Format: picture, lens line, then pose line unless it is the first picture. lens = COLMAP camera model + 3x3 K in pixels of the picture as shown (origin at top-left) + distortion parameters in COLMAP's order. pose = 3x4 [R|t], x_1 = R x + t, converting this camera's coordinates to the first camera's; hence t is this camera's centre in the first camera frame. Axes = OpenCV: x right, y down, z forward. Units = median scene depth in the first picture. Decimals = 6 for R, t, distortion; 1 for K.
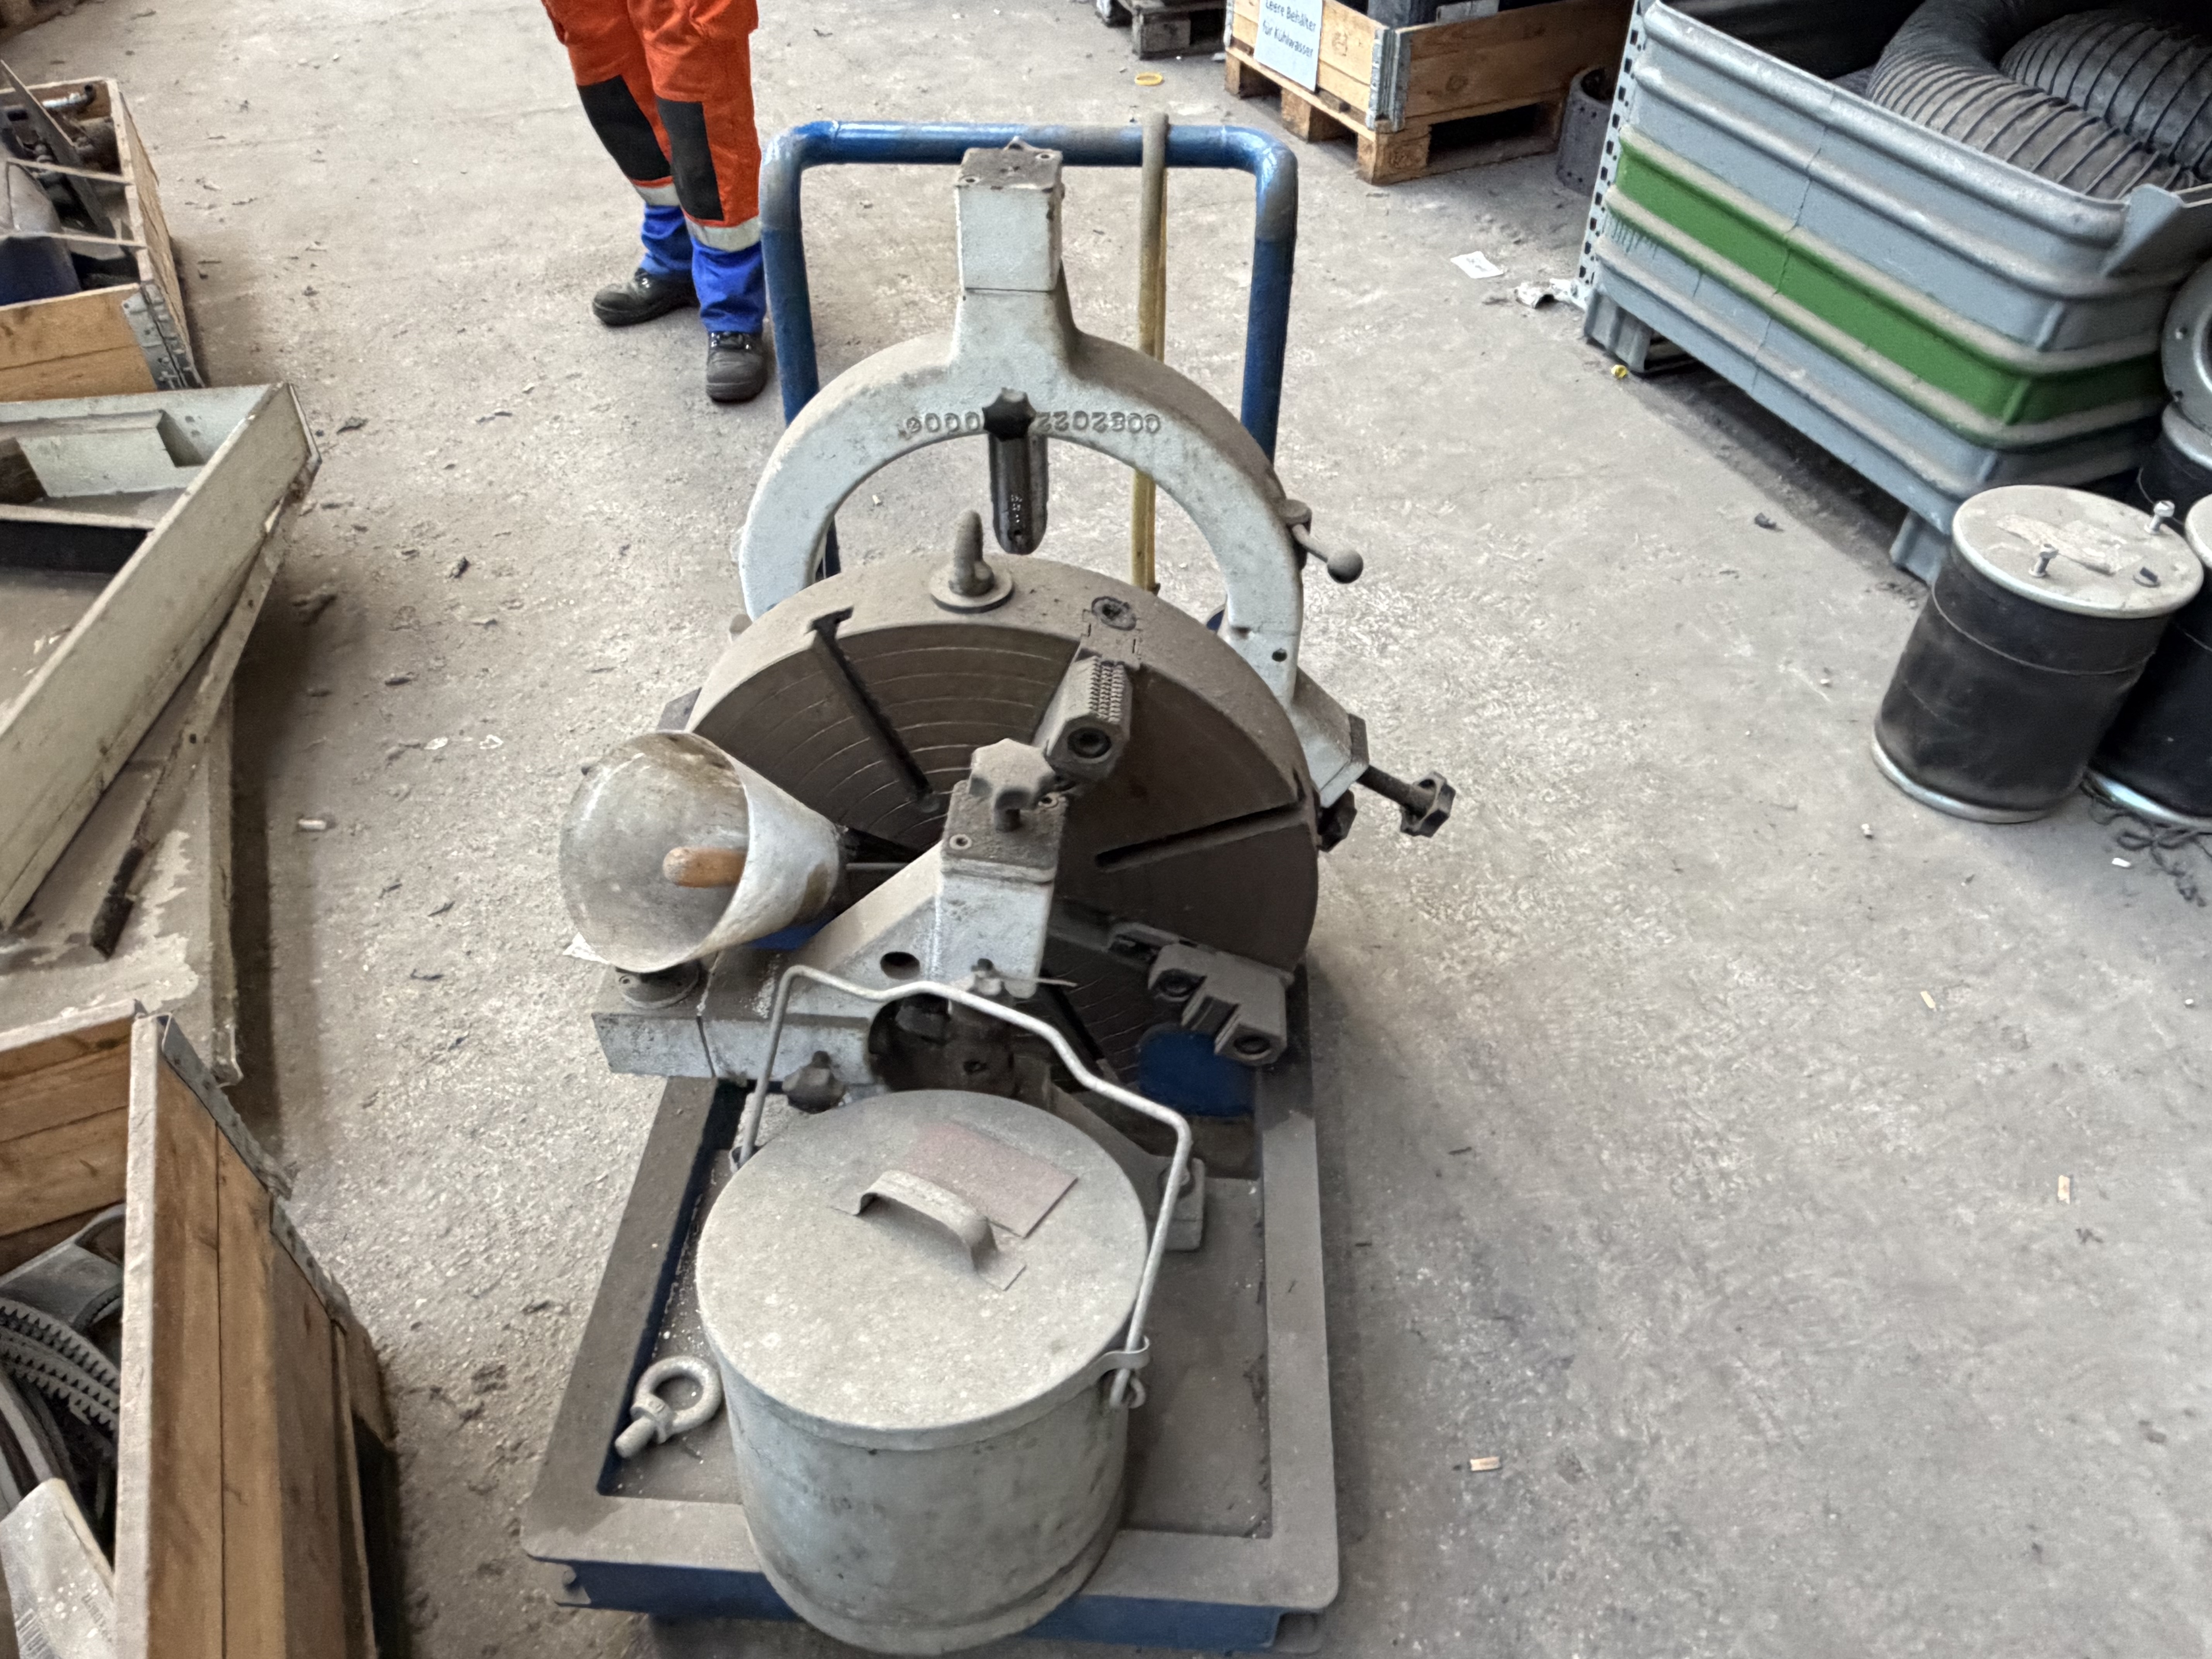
lens RADIAL K [[1577.2, 0, 1104.1], [0, 1577.2, 792.0], [0, 0, 1]] dist [-0.036684, 0.000730]
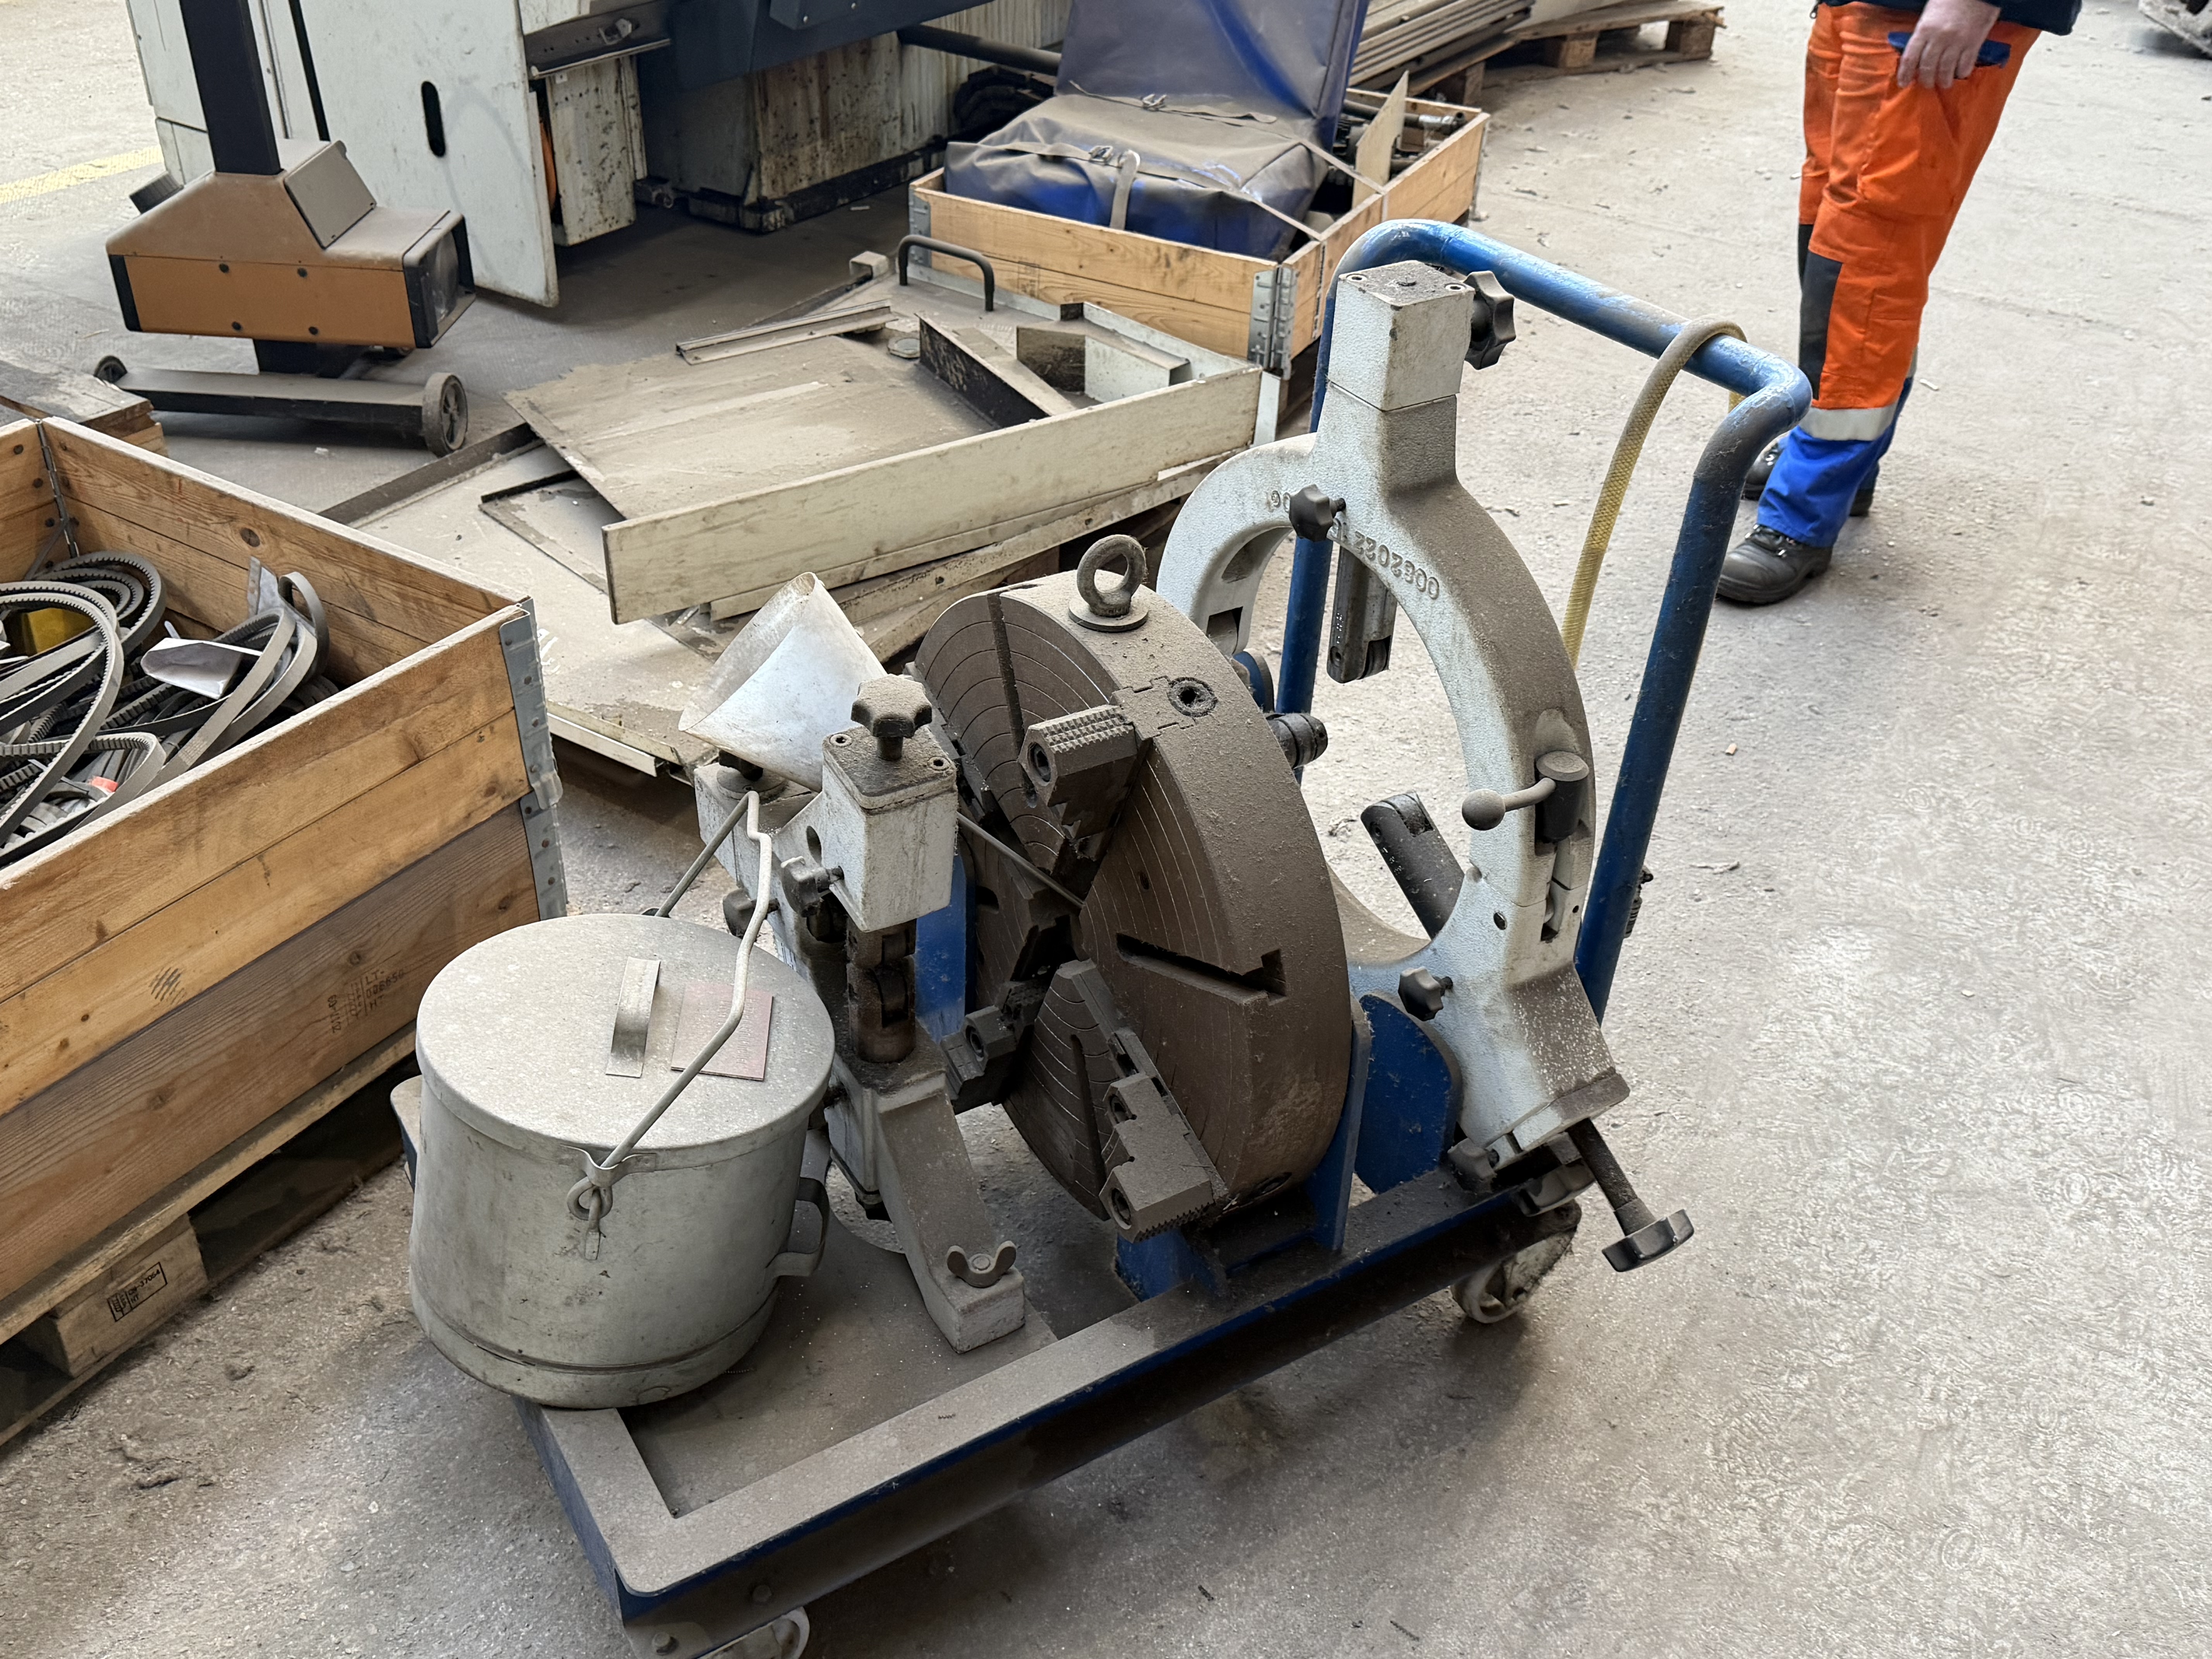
lens RADIAL K [[1980.8, 0, 1104.9], [0, 1980.8, 830.8], [0, 0, 1]] dist [0.010393, -0.000522]
pose [[0.563627, 0.465278, -0.682526, 0.581406], [-0.563111, 0.820946, 0.094625, -0.092048], [0.604344, 0.331005, 0.724710, 0.081954]]
